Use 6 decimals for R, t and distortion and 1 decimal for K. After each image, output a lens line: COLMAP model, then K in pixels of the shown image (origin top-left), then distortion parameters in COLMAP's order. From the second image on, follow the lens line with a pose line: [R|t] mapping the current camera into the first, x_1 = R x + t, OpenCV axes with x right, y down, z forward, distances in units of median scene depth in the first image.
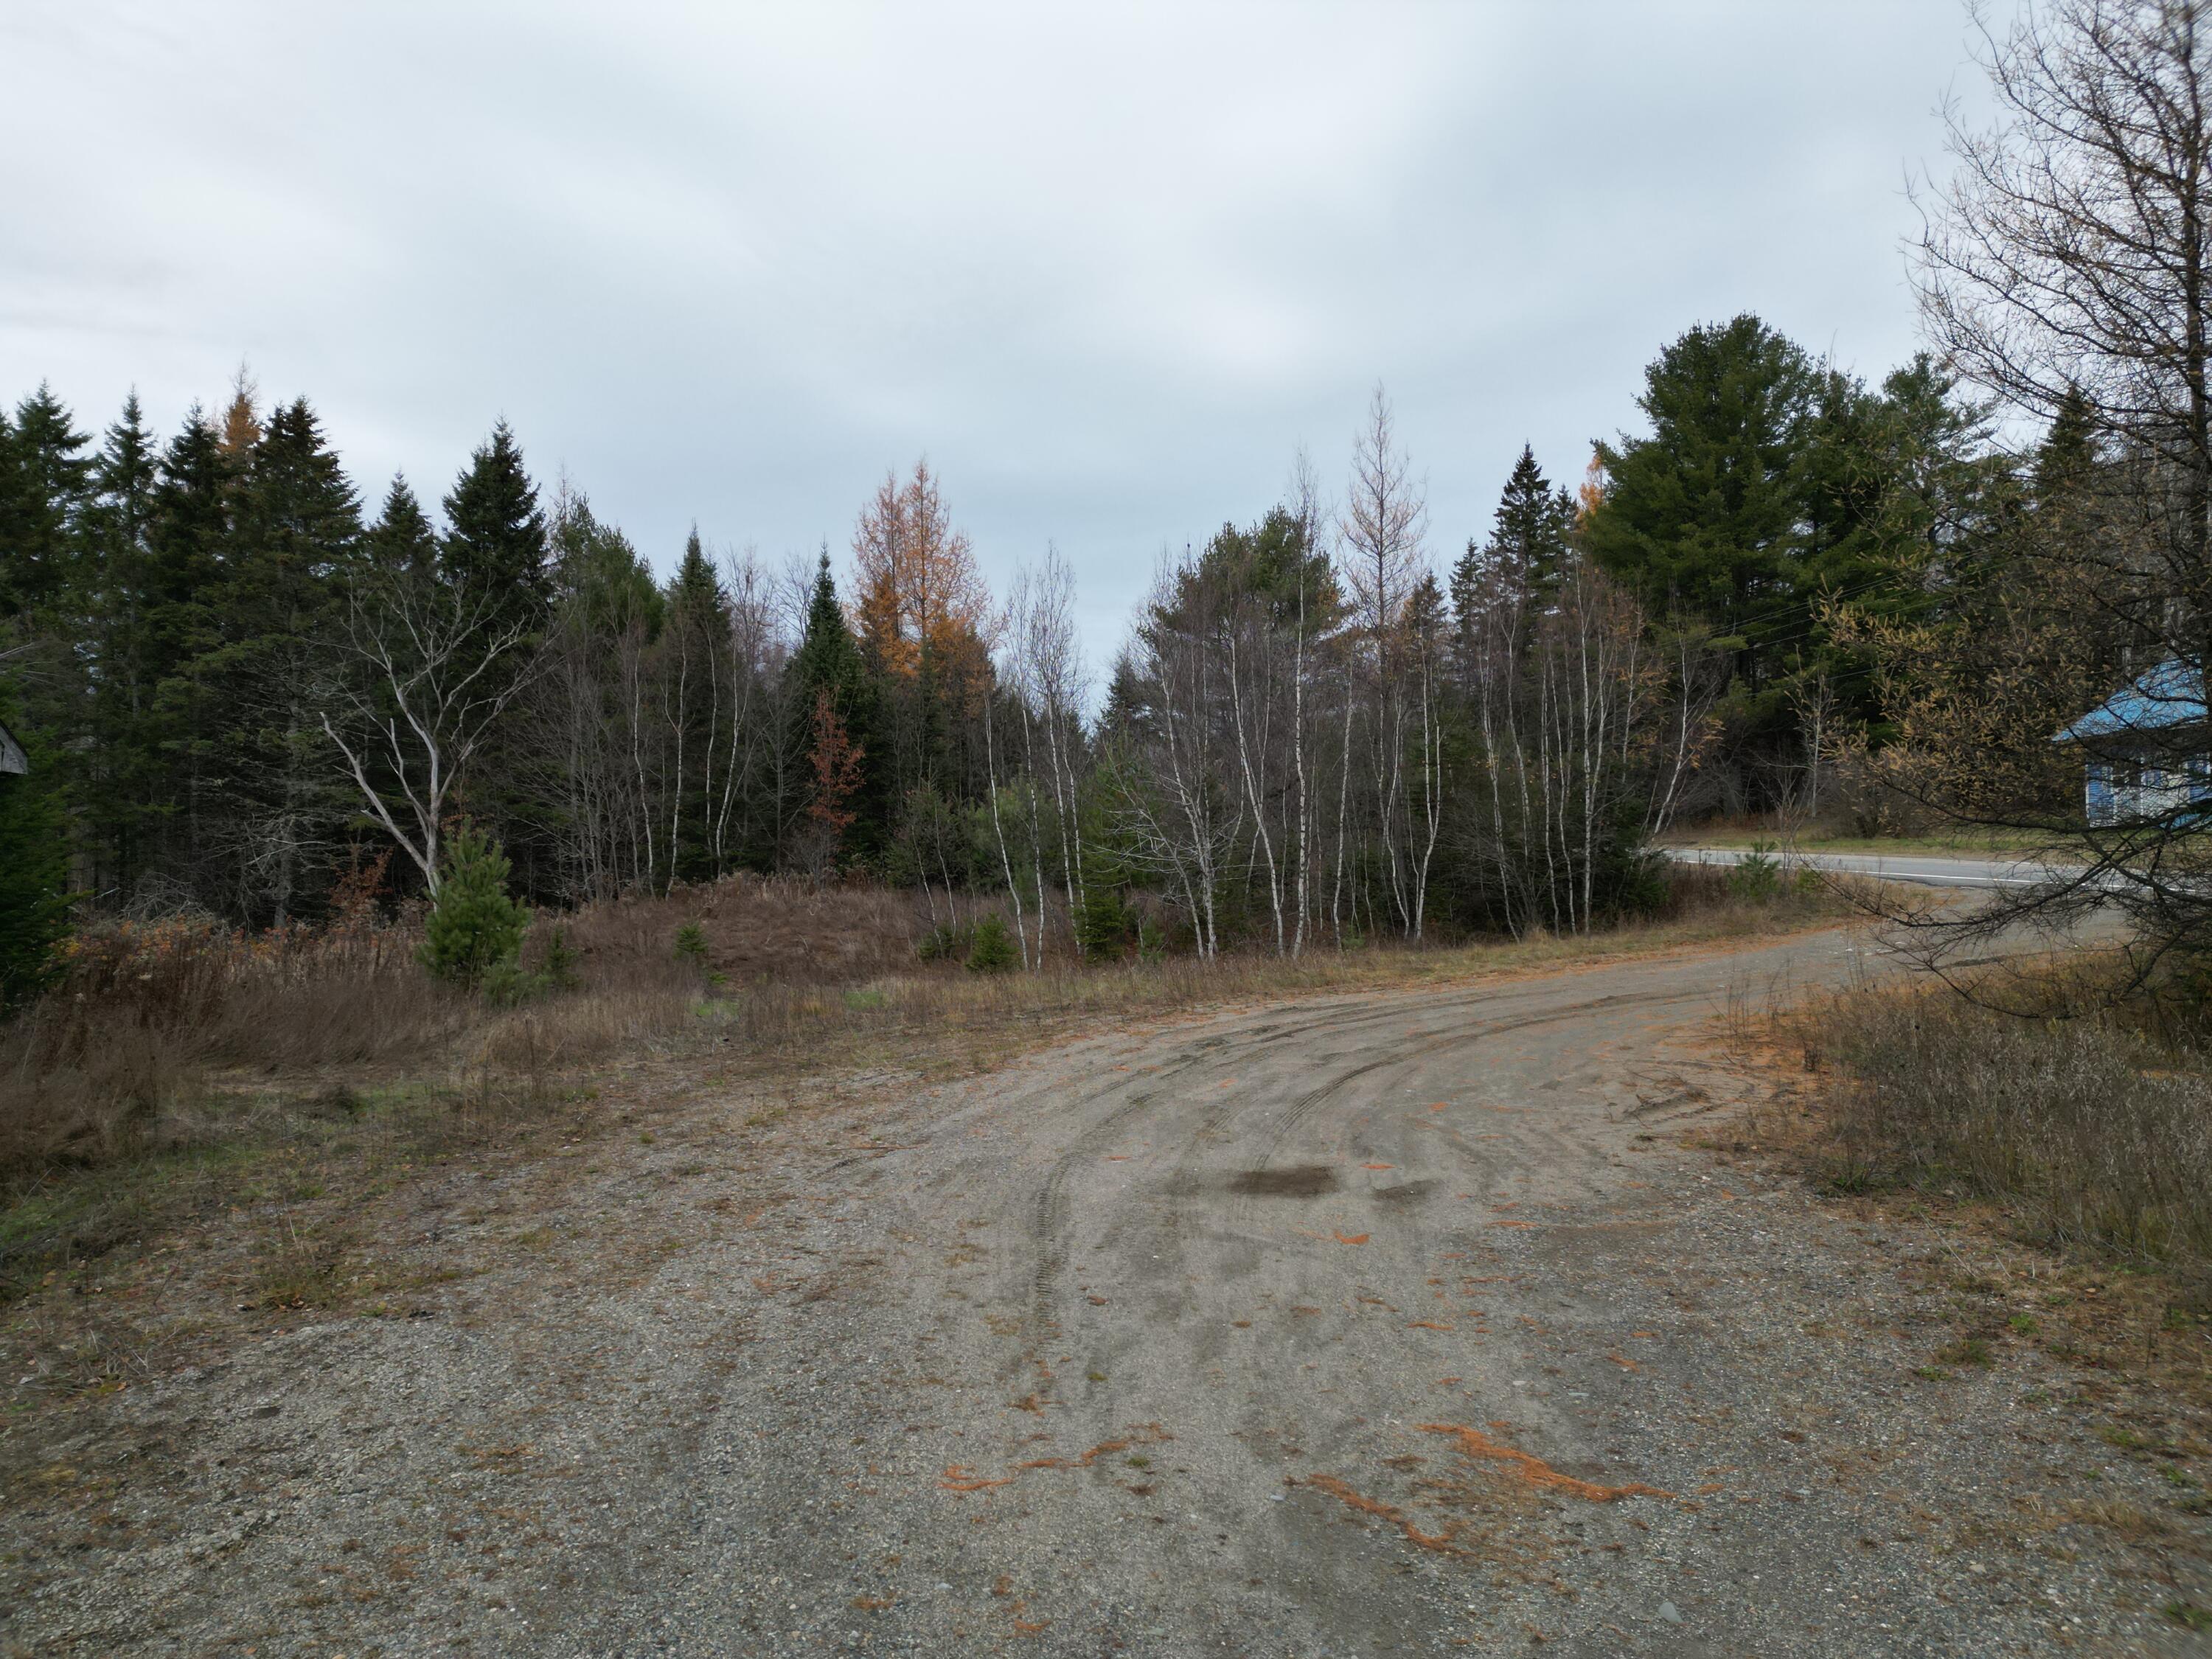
lens RADIAL K [[1510.0, 0, 1100.5], [0, 1510.0, 837.0], [0, 0, 1]] dist [0.089358, -0.084085]
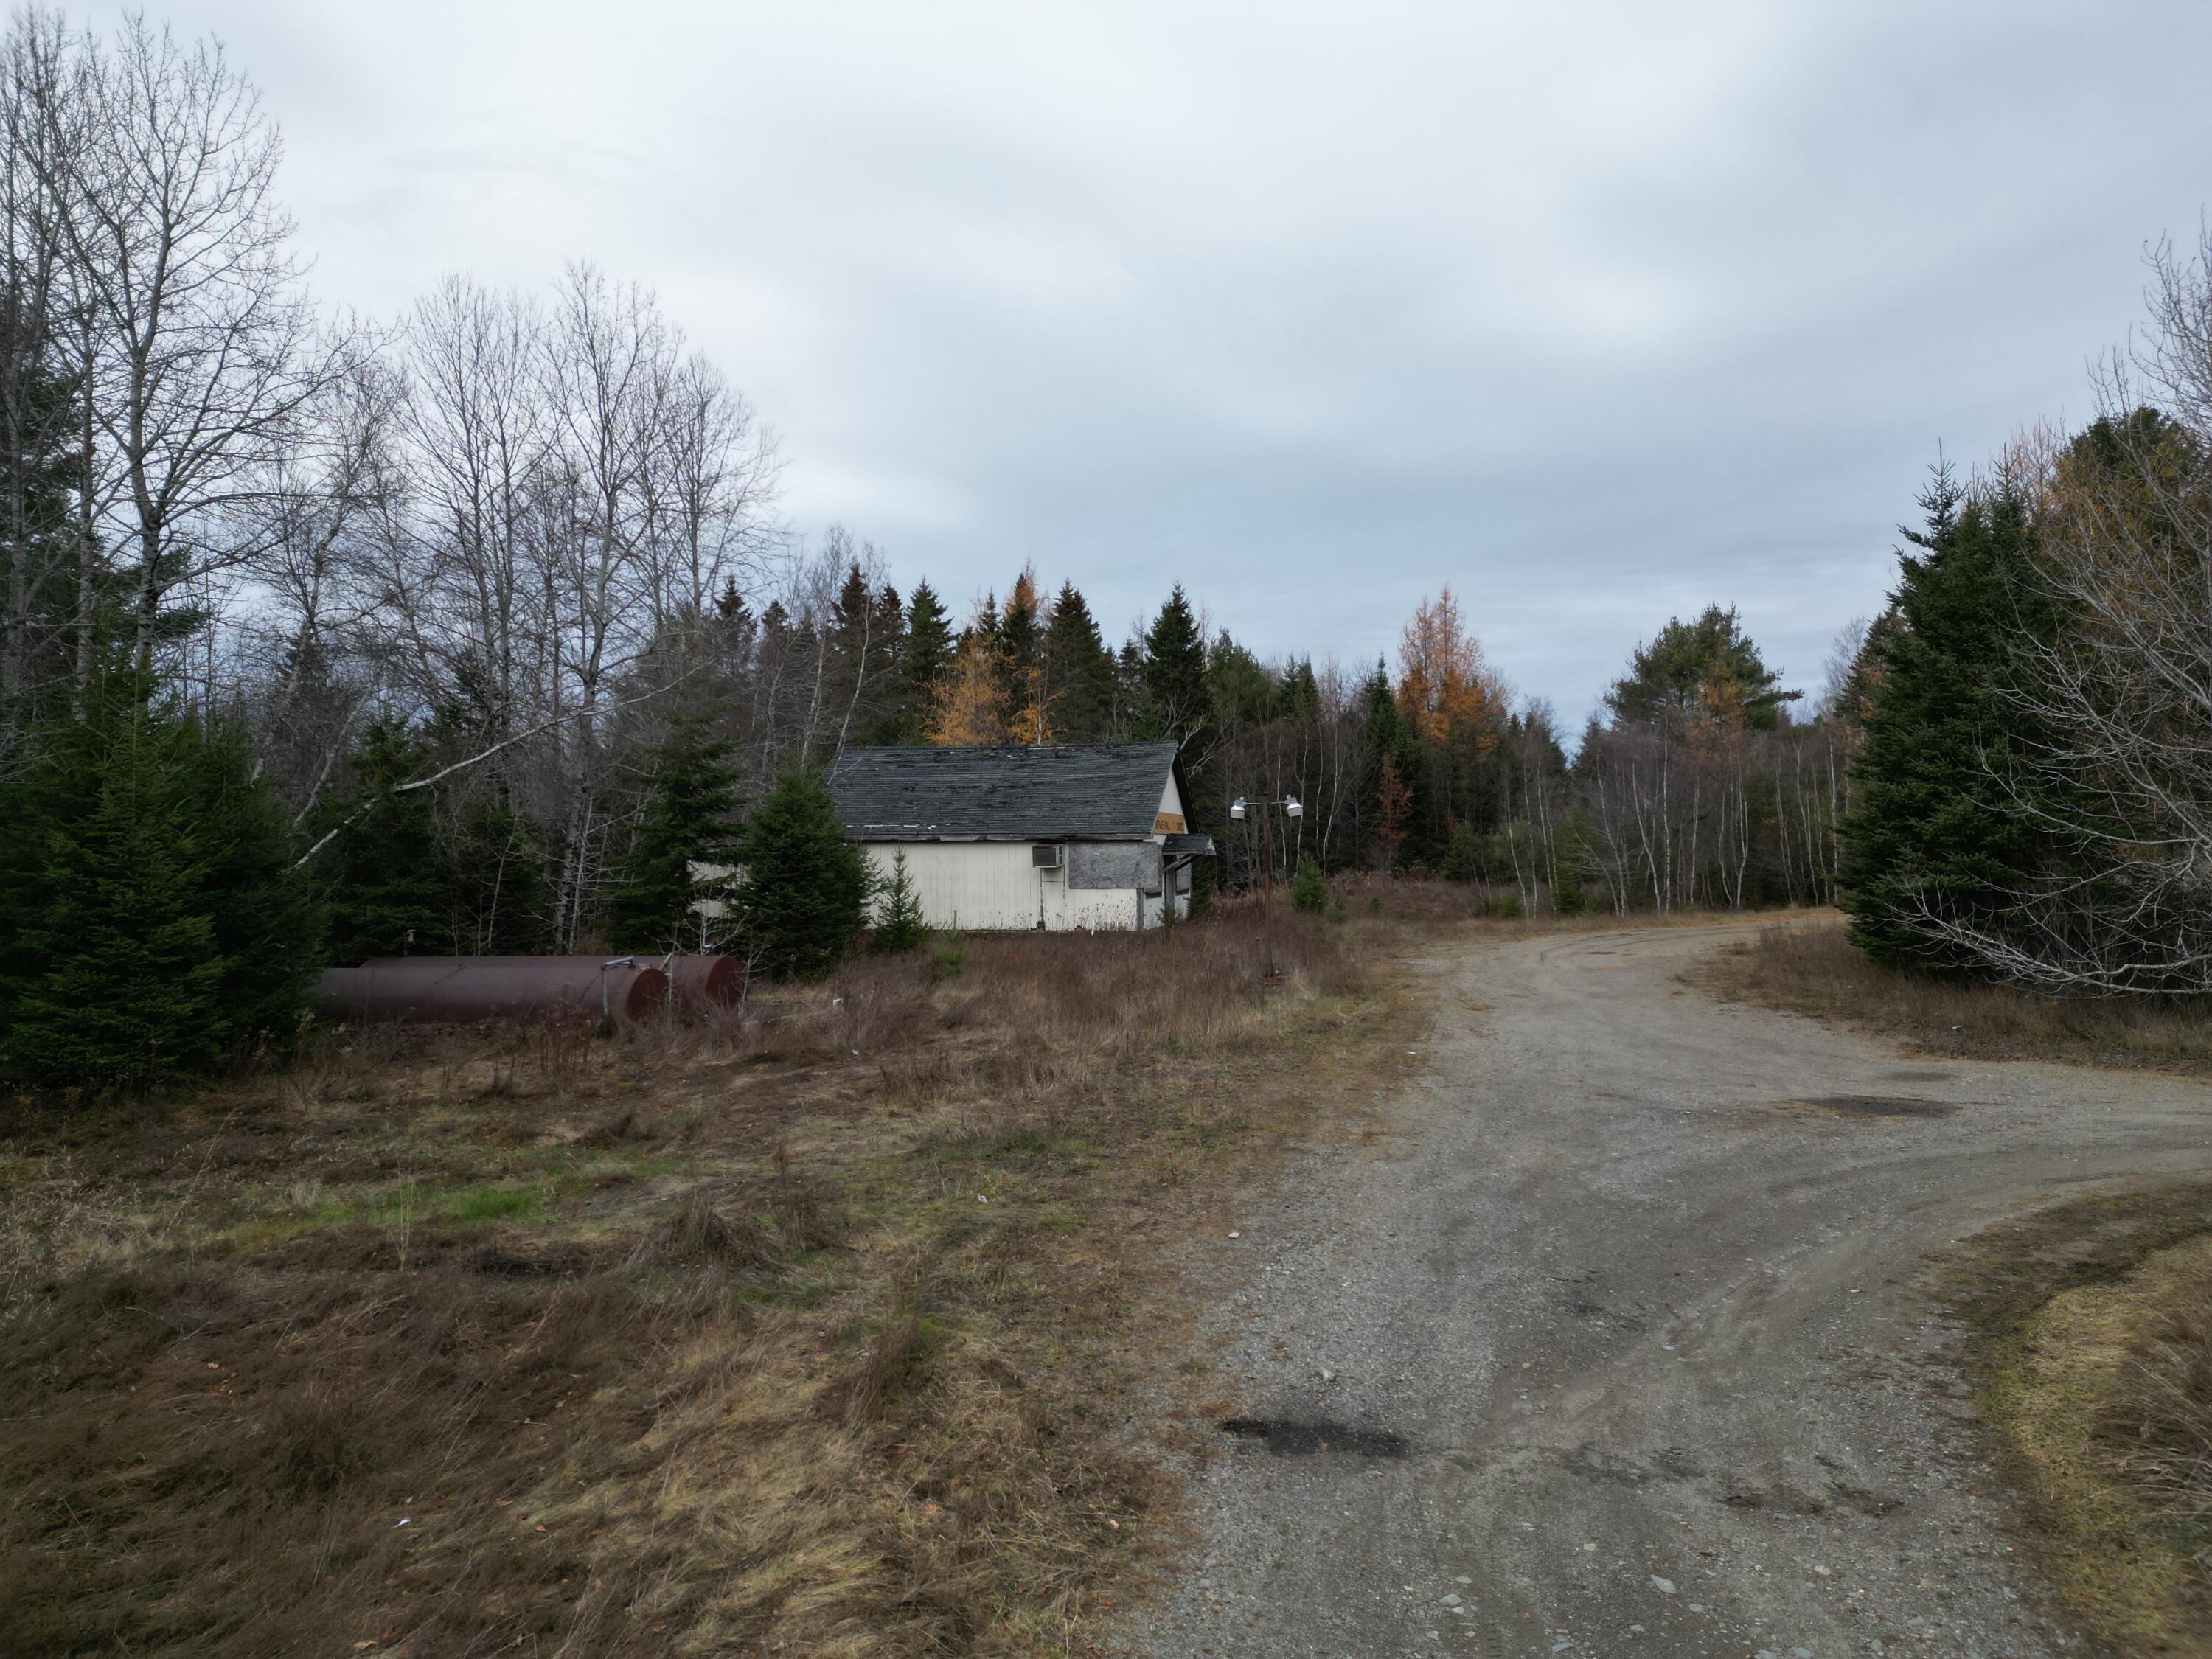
lens RADIAL K [[1510.0, 0, 1100.5], [0, 1510.0, 837.0], [0, 0, 1]] dist [0.089358, -0.084085]
pose [[0.951793, -0.001905, -0.306735, 0.014587], [0.004194, 0.999968, 0.006804, -0.019826], [0.306712, -0.007762, 0.951771, -0.519377]]
